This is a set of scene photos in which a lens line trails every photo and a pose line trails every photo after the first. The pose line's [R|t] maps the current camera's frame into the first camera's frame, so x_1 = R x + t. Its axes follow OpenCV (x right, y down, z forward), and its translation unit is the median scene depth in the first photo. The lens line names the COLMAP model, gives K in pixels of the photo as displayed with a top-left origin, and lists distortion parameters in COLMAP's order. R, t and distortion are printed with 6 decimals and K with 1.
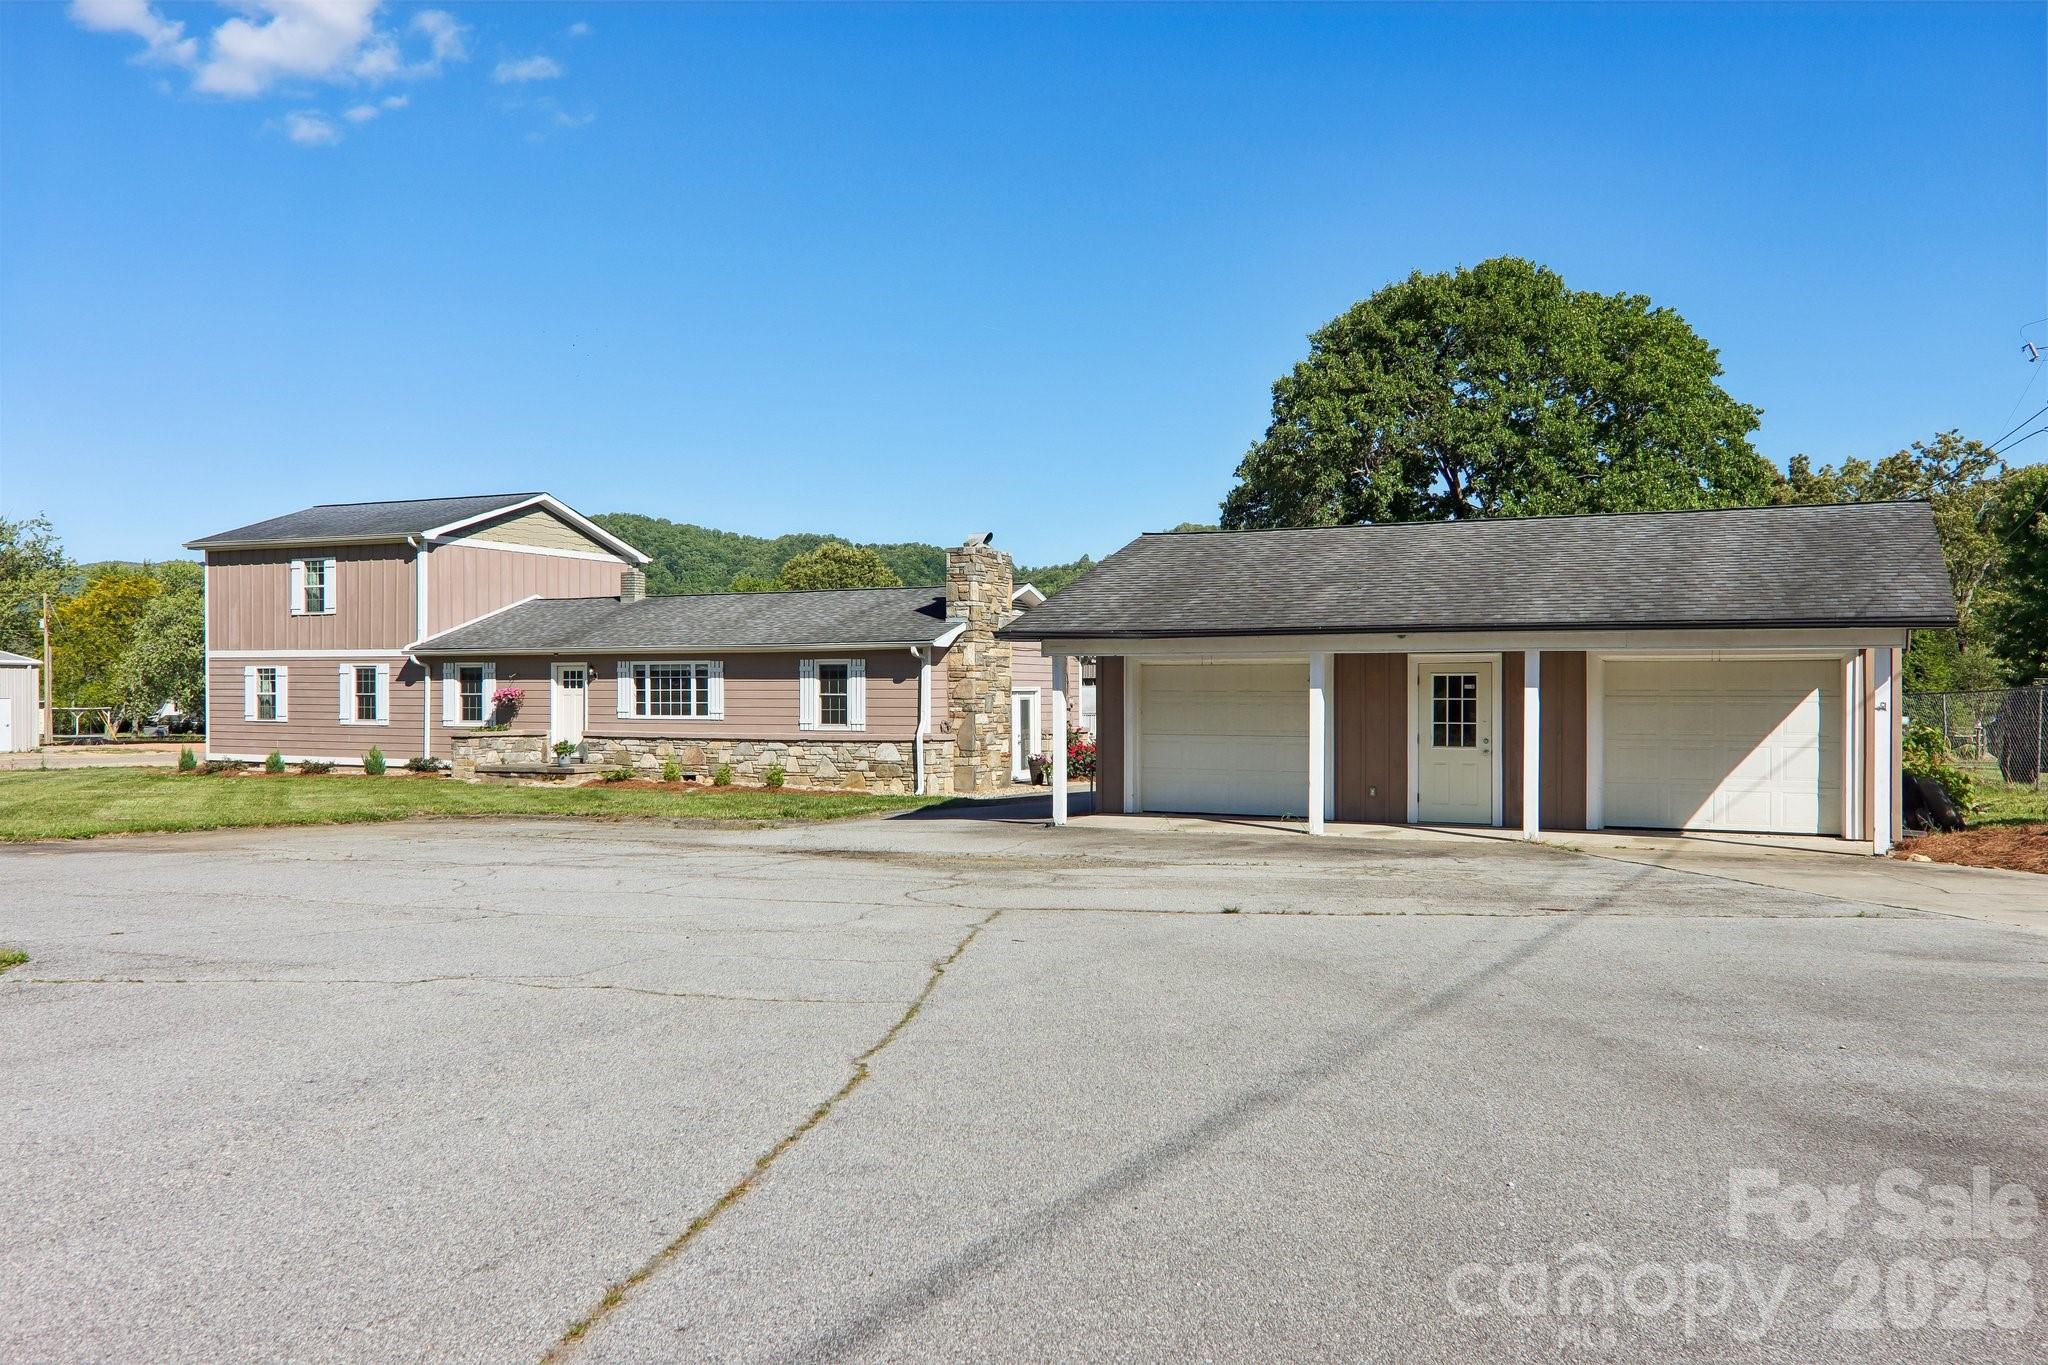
lens RADIAL K [[1647.8, 0, 1027.4], [0, 1647.8, 698.3], [0, 0, 1]] dist [0.011884, -0.006405]
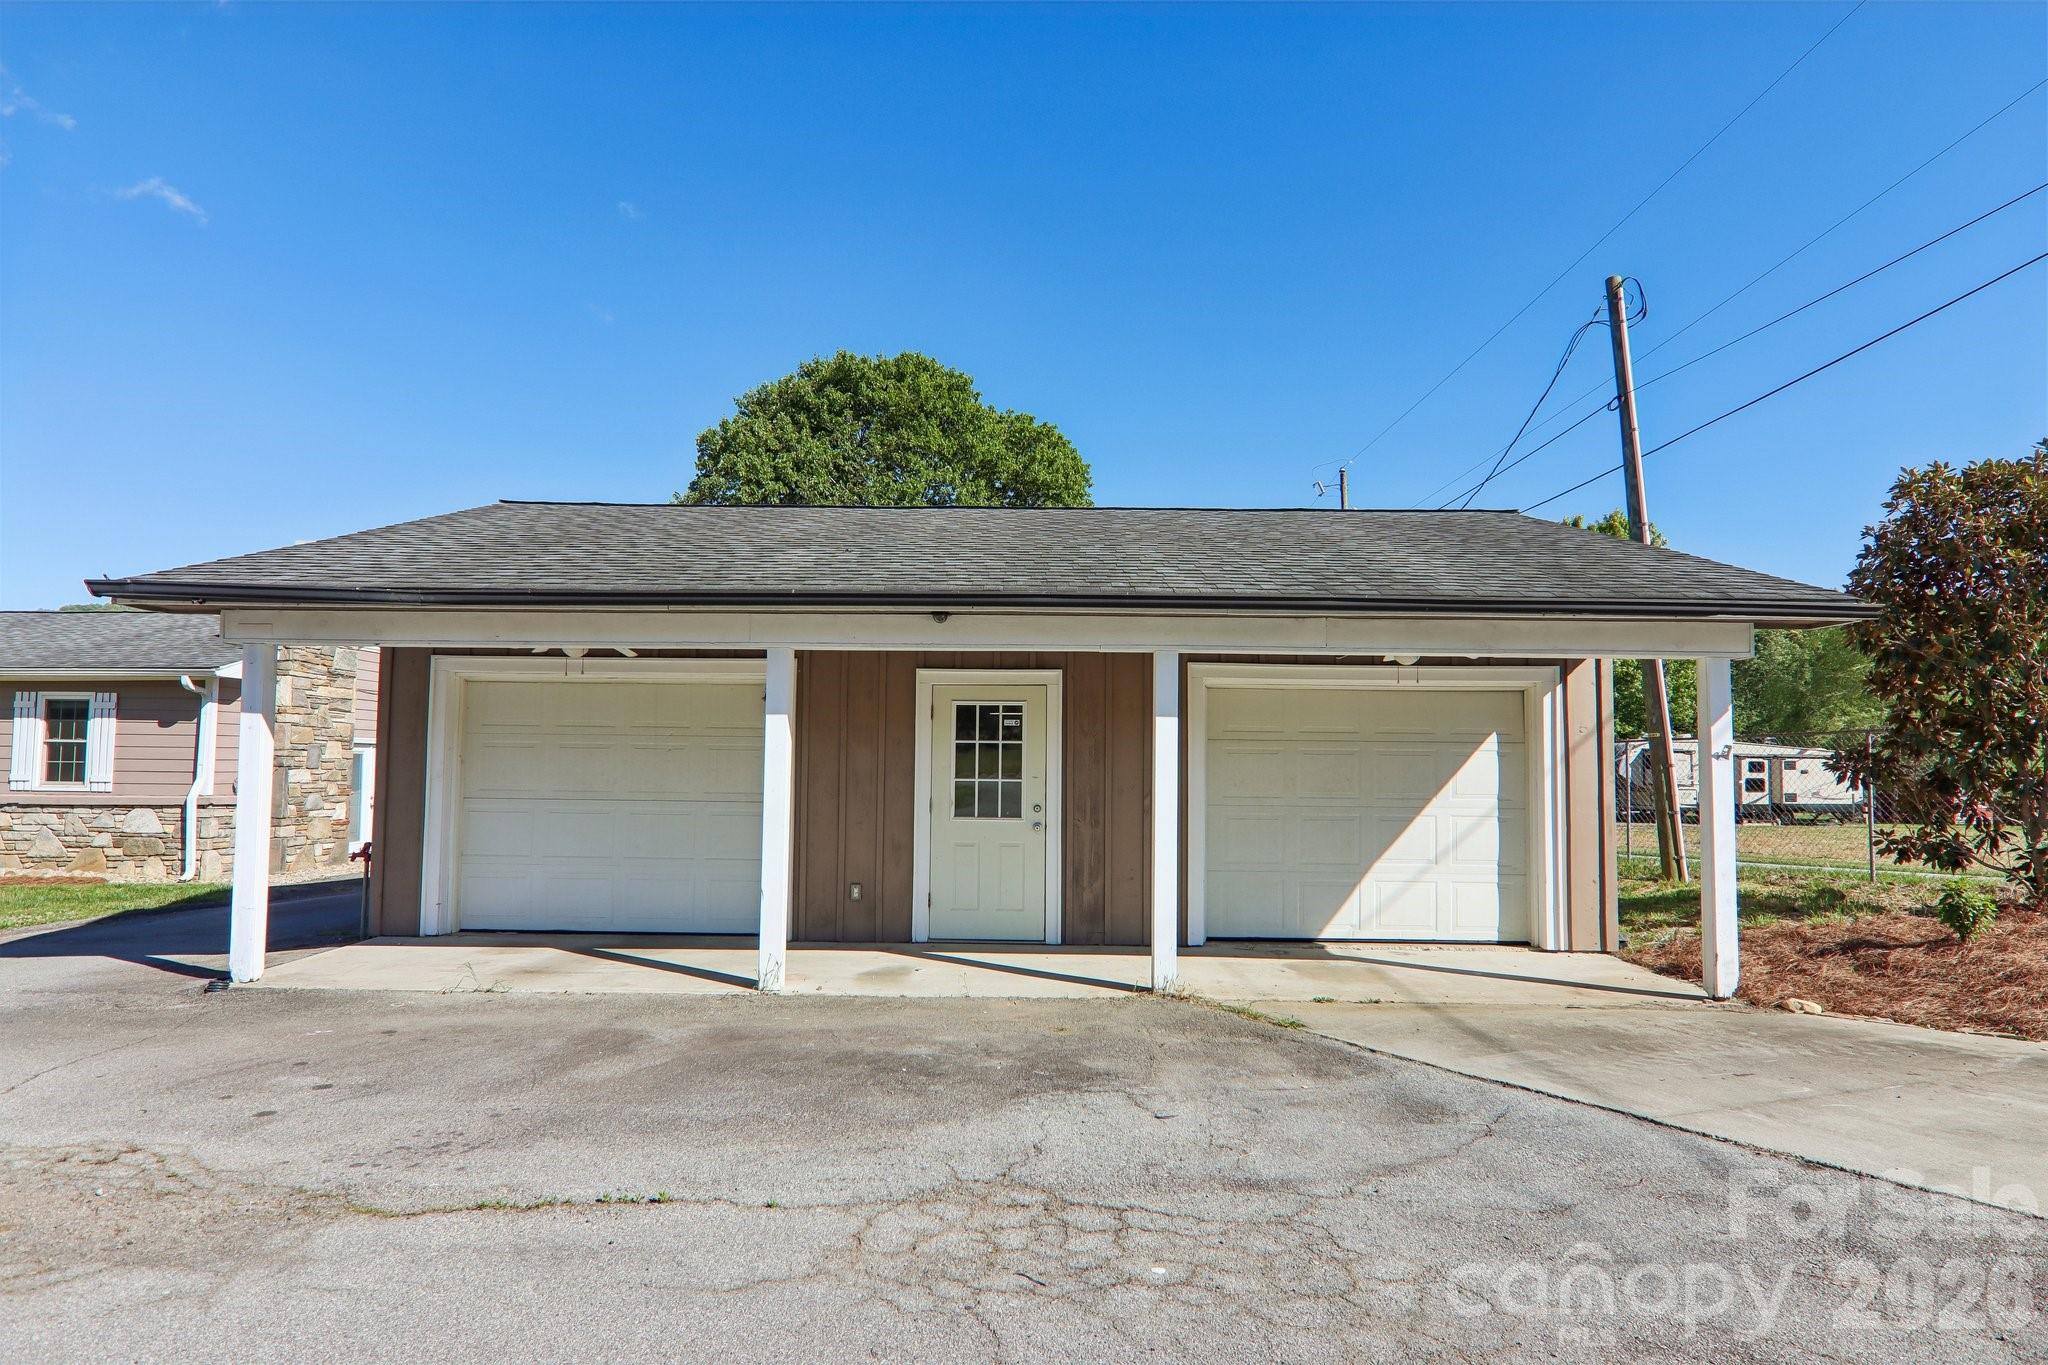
lens RADIAL K [[1136.9, 0, 1028.2], [0, 1136.9, 700.0], [0, 0, 1]] dist [0.006900, -0.019873]
pose [[0.905584, 0.034210, 0.422785, 0.051106], [-0.008580, 0.998016, -0.062377, 0.006670], [-0.424080, 0.052860, 0.904081, 0.348858]]
